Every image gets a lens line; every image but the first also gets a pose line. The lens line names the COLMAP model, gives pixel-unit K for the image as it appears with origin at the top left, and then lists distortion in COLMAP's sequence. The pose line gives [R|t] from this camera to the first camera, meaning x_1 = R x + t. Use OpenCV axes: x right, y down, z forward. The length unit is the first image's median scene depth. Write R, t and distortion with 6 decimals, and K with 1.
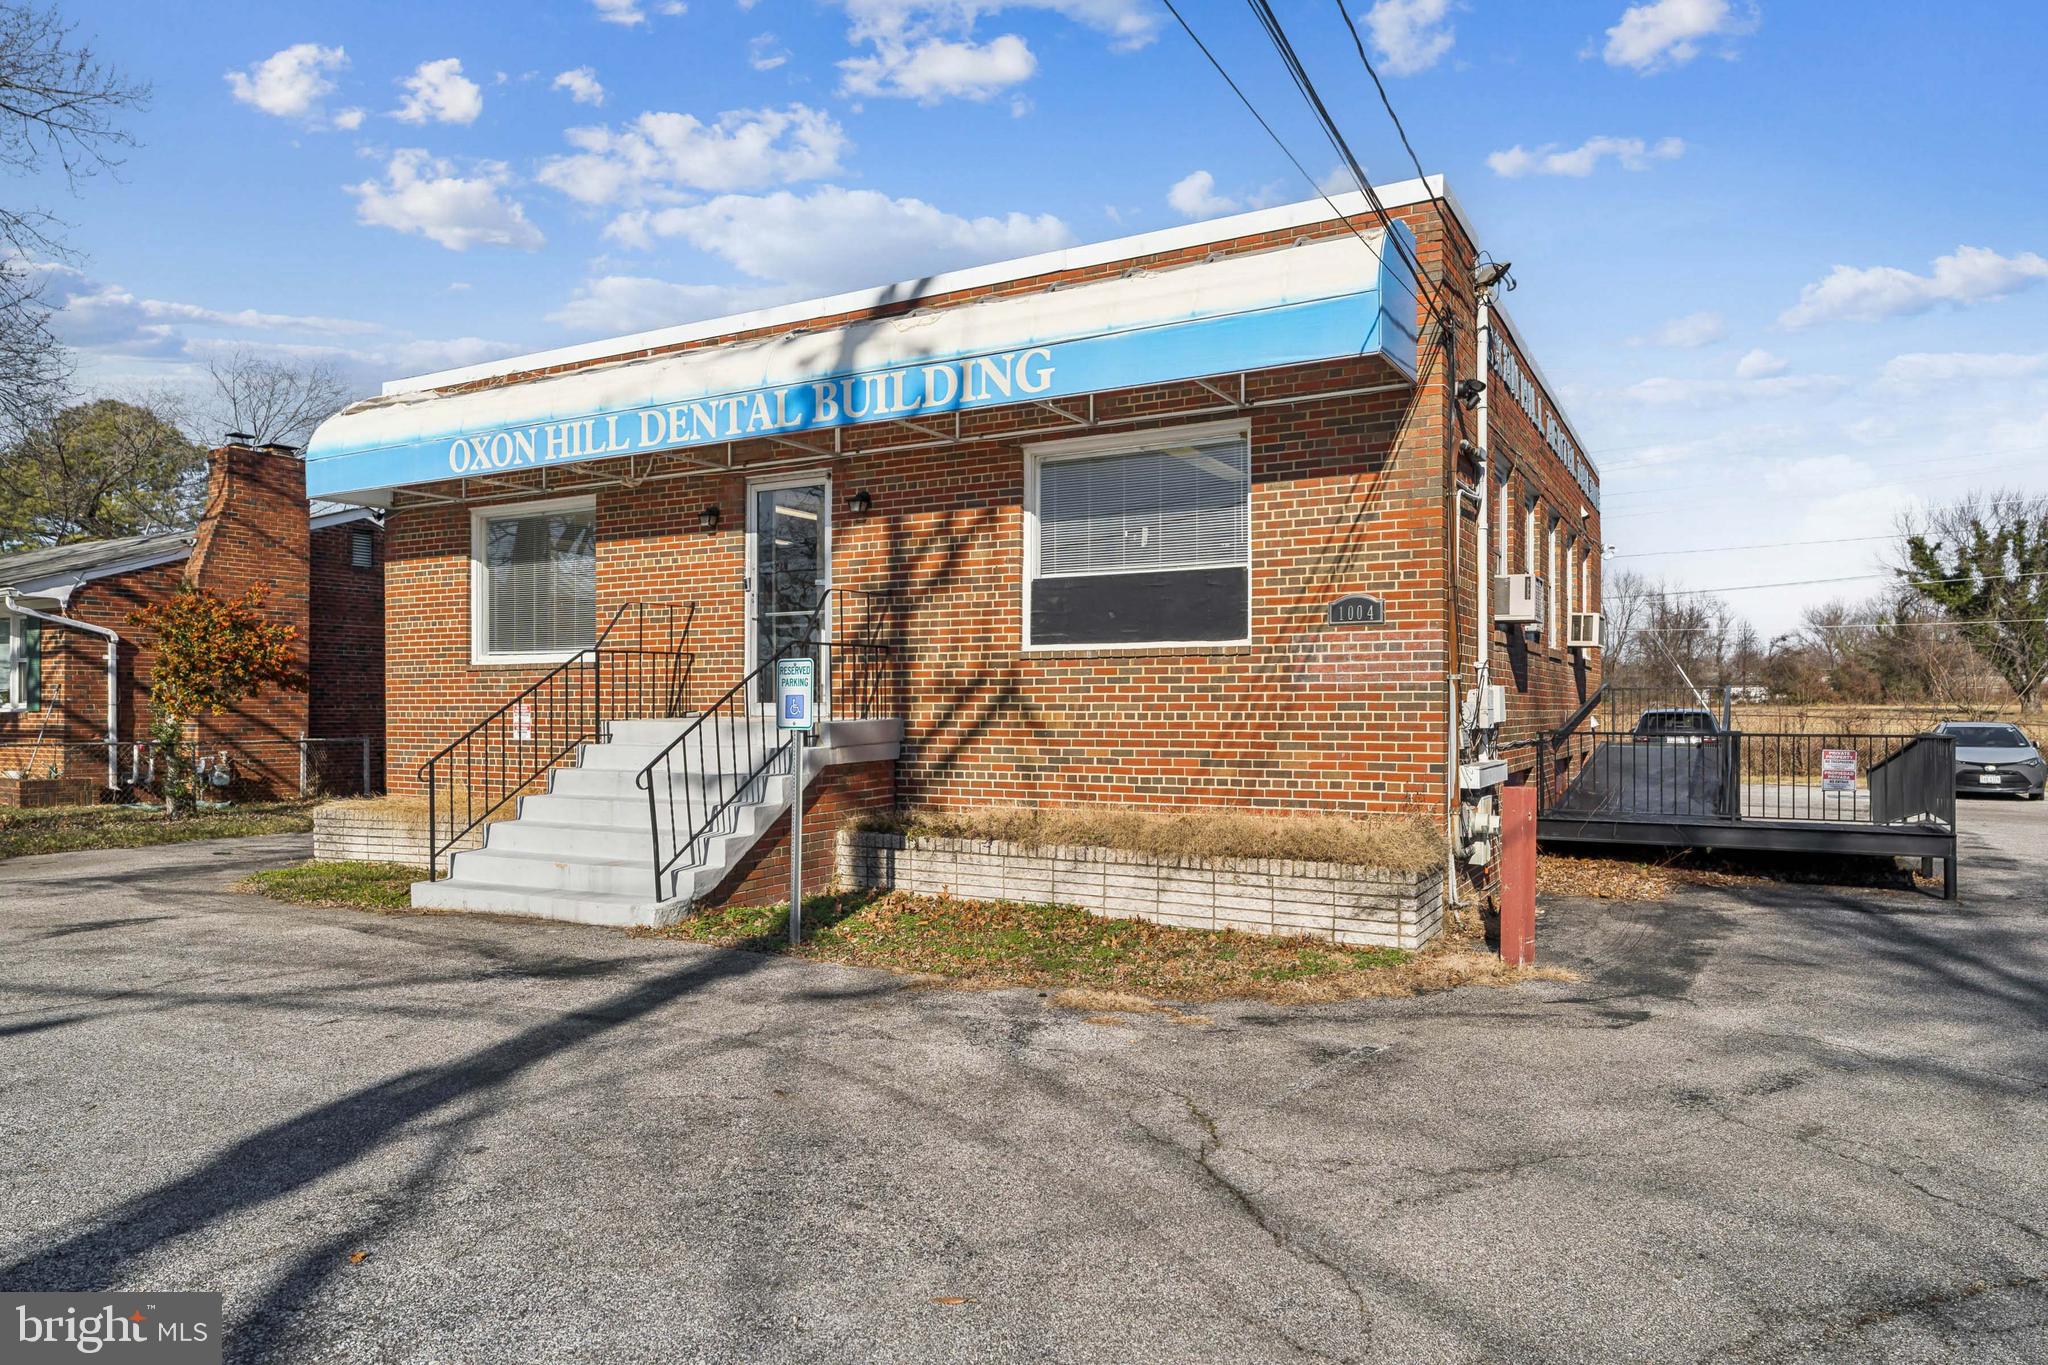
lens RADIAL K [[1268.1, 0, 1014.1], [0, 1268.1, 694.5], [0, 0, 1]] dist [0.004078, -0.002557]
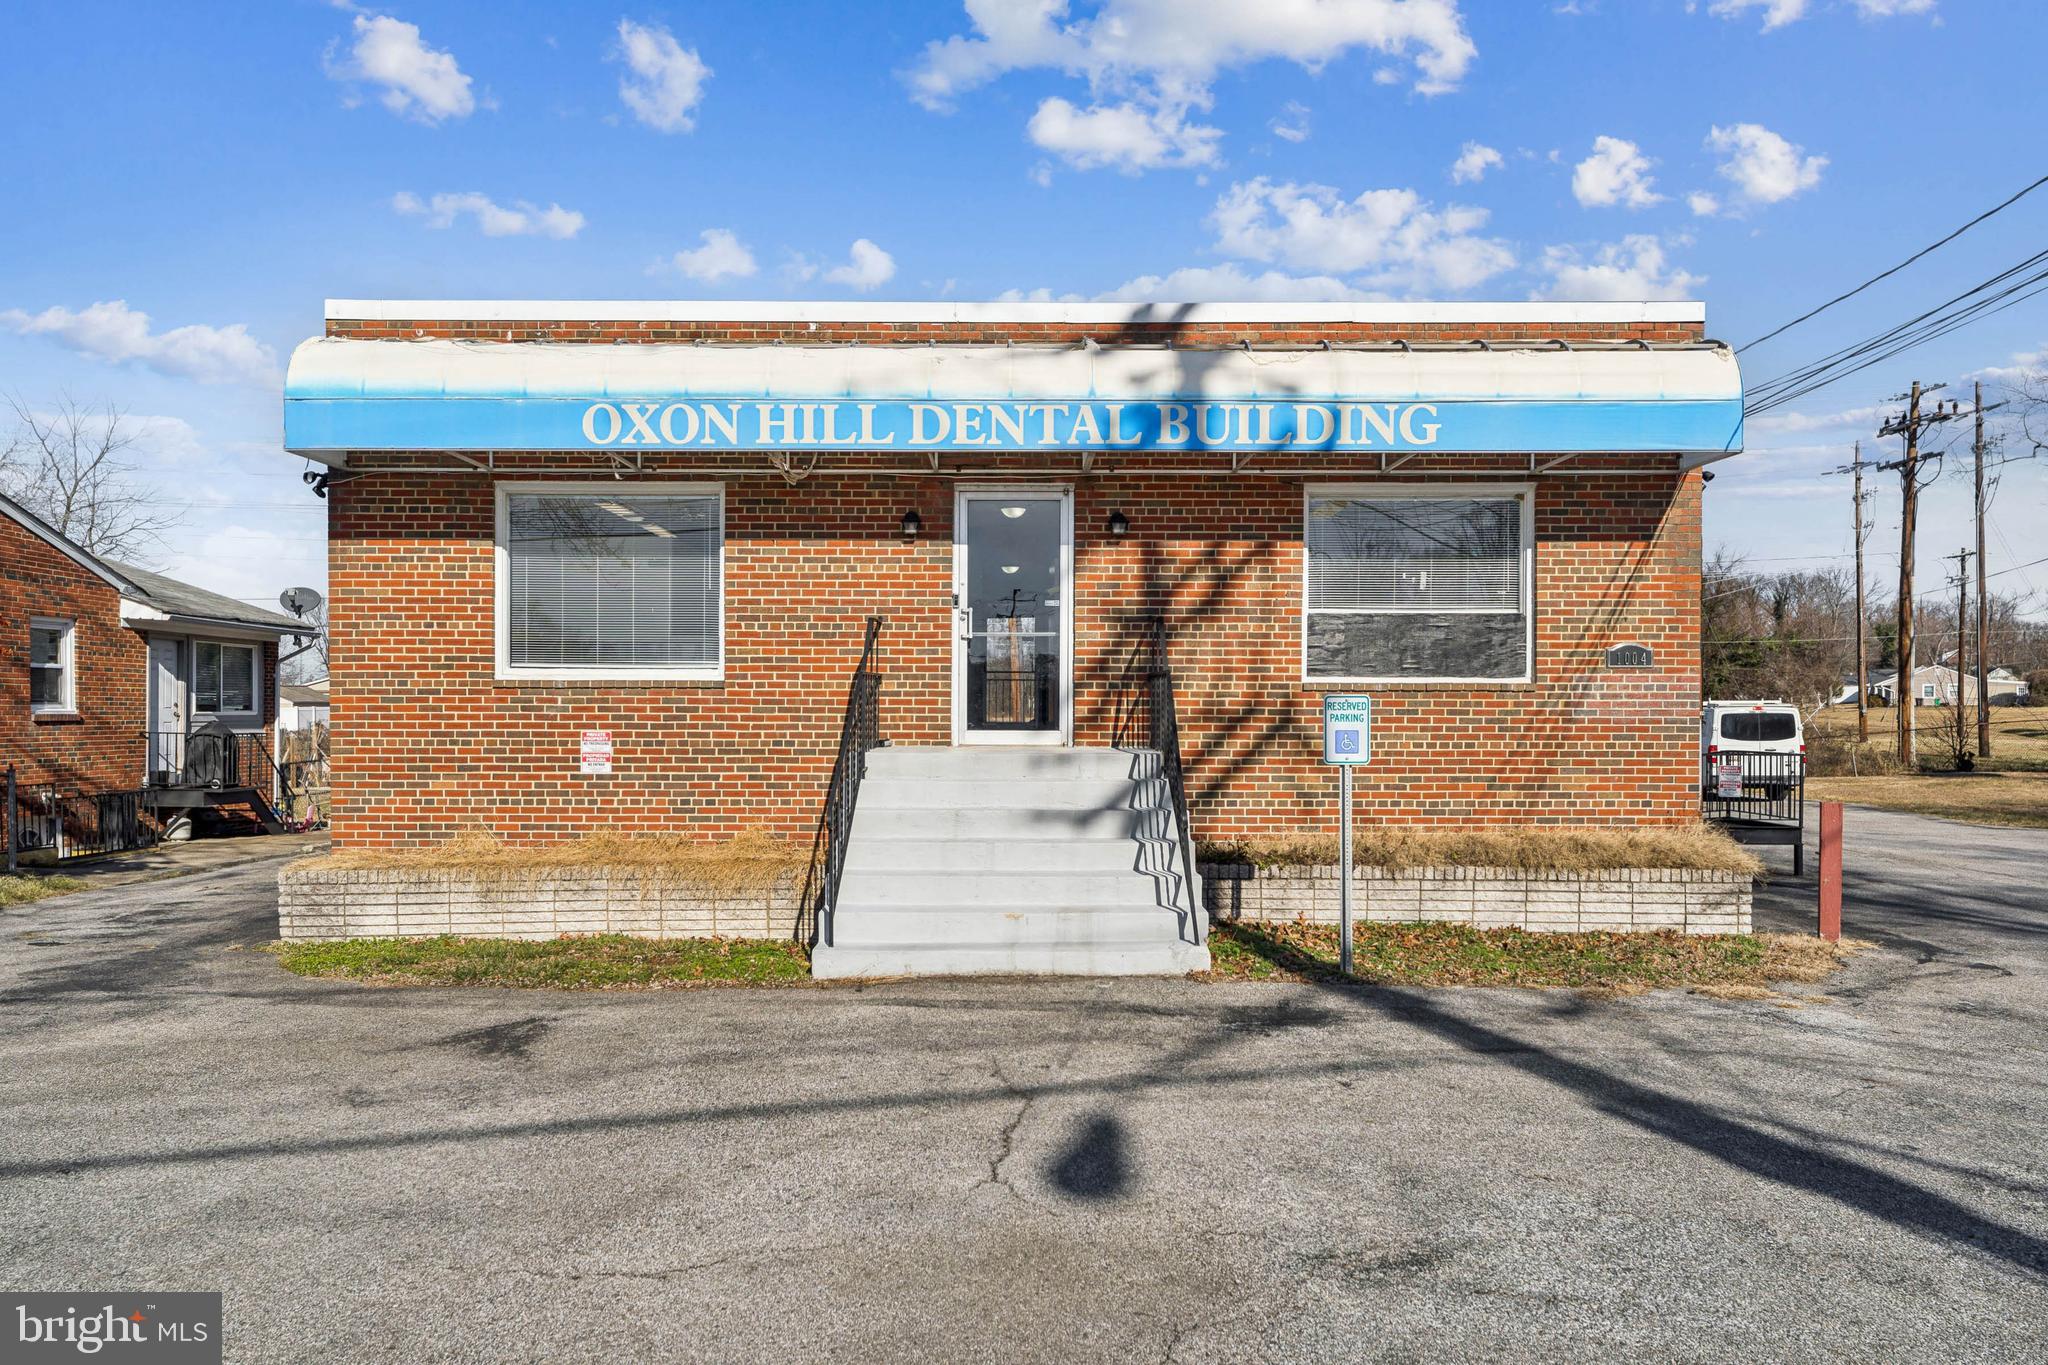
lens RADIAL K [[1379.8, 0, 981.6], [0, 1379.8, 716.0], [0, 0, 1]] dist [0.003355, 0.000618]
pose [[0.877108, 0.002636, 0.480285, -0.770664], [-0.008483, 0.999914, 0.010004, -0.015862], [-0.480218, -0.012849, 0.877055, 0.136501]]
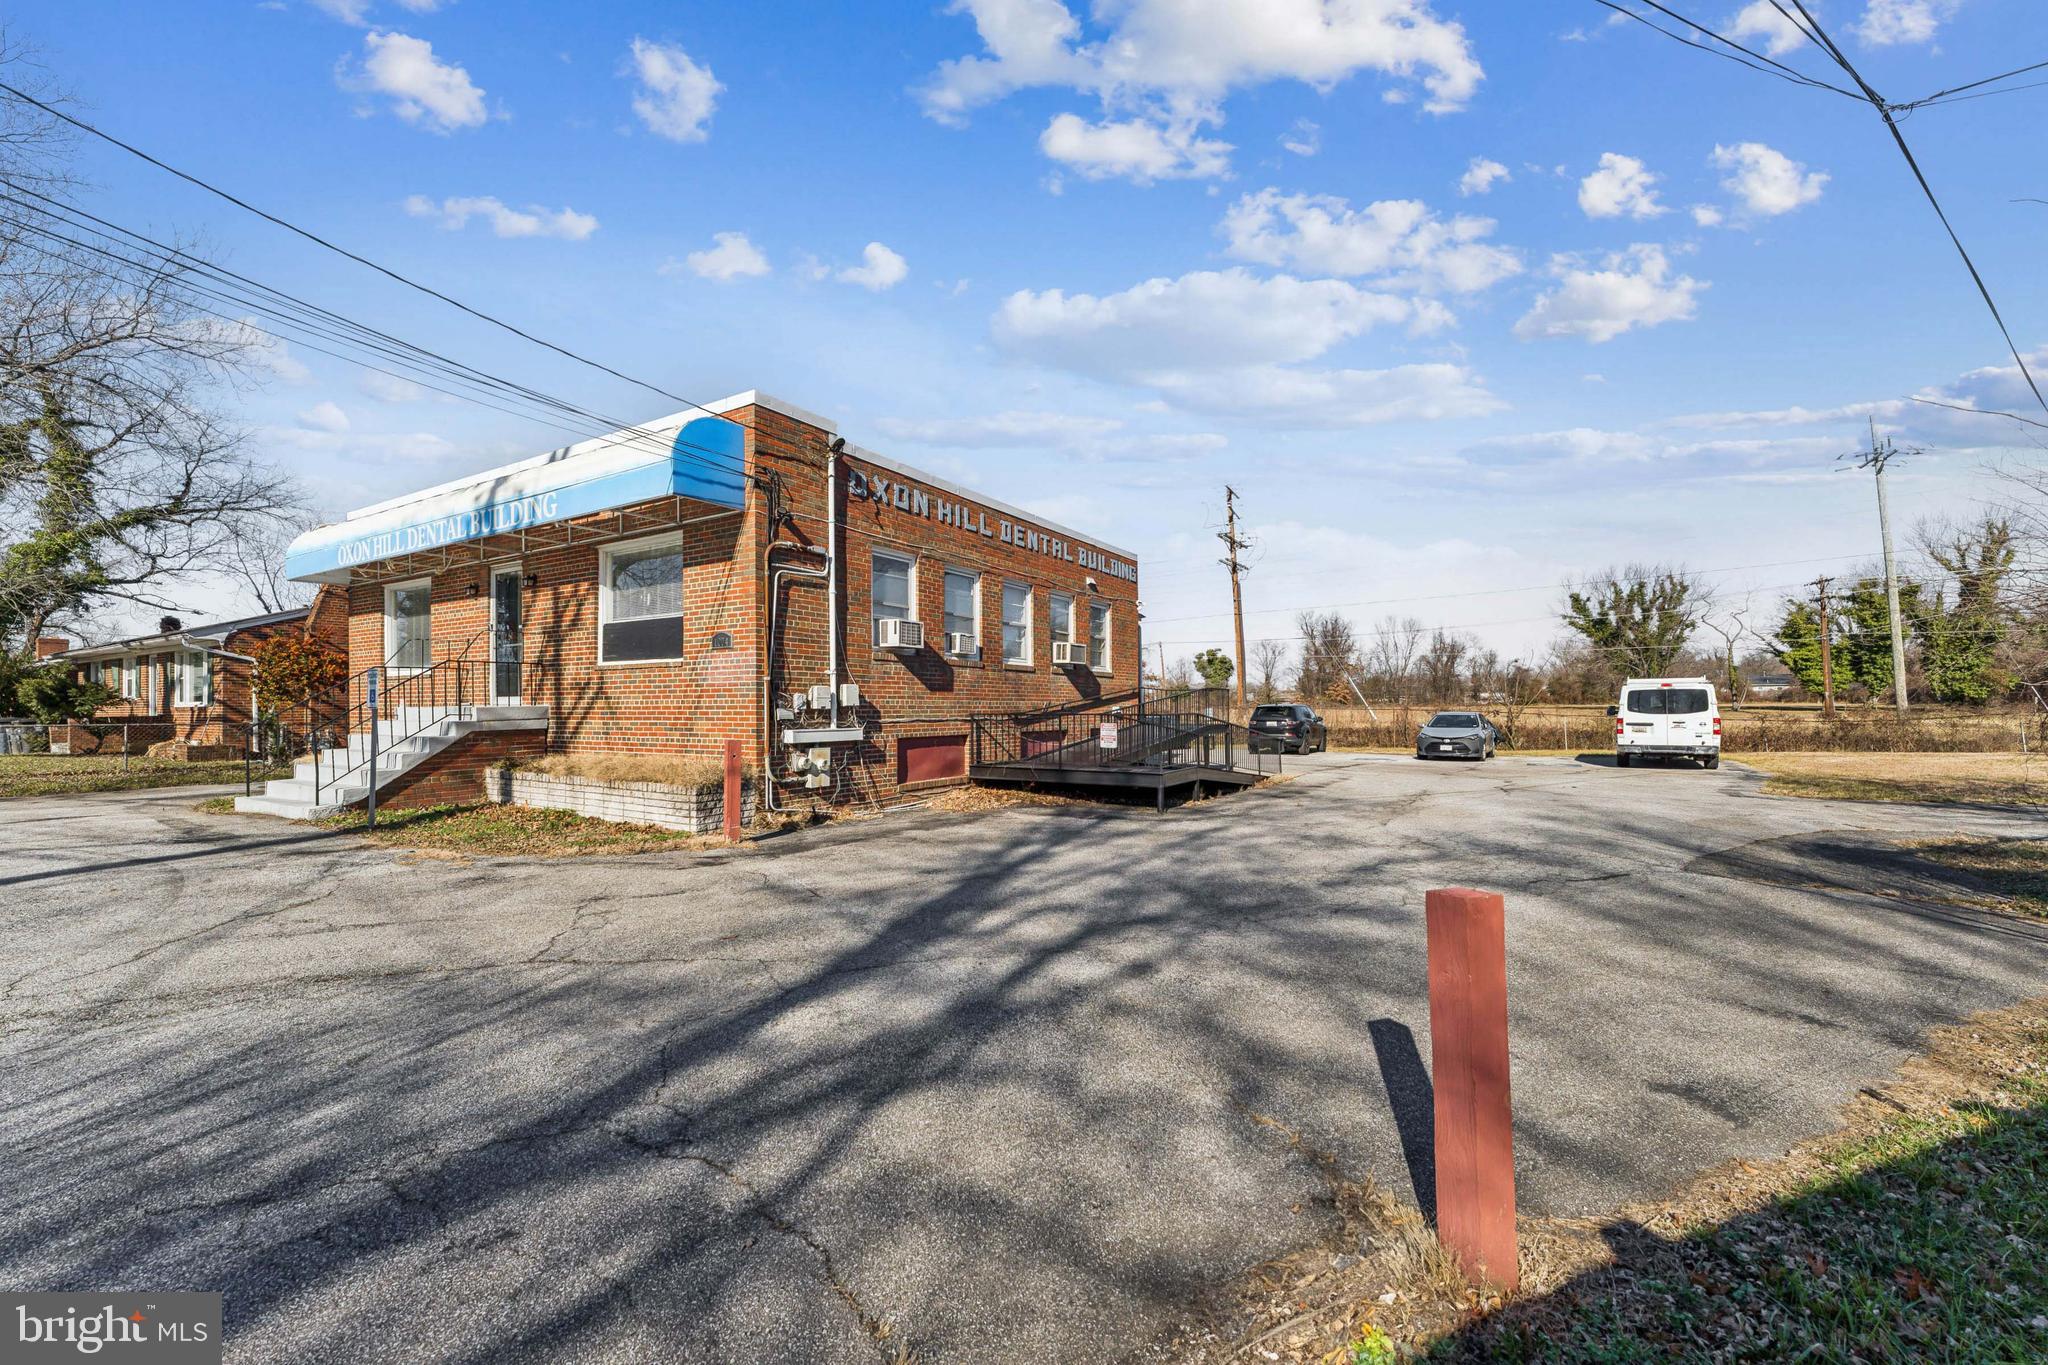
lens RADIAL K [[830.9, 0, 1043.3], [0, 830.9, 694.9], [0, 0, 1]] dist [-0.002845, 0.000616]
pose [[0.999114, -0.003129, -0.041976, 0.653650], [0.002826, 0.999970, -0.007275, 0.015727], [0.041997, 0.007150, 0.999092, -0.100005]]
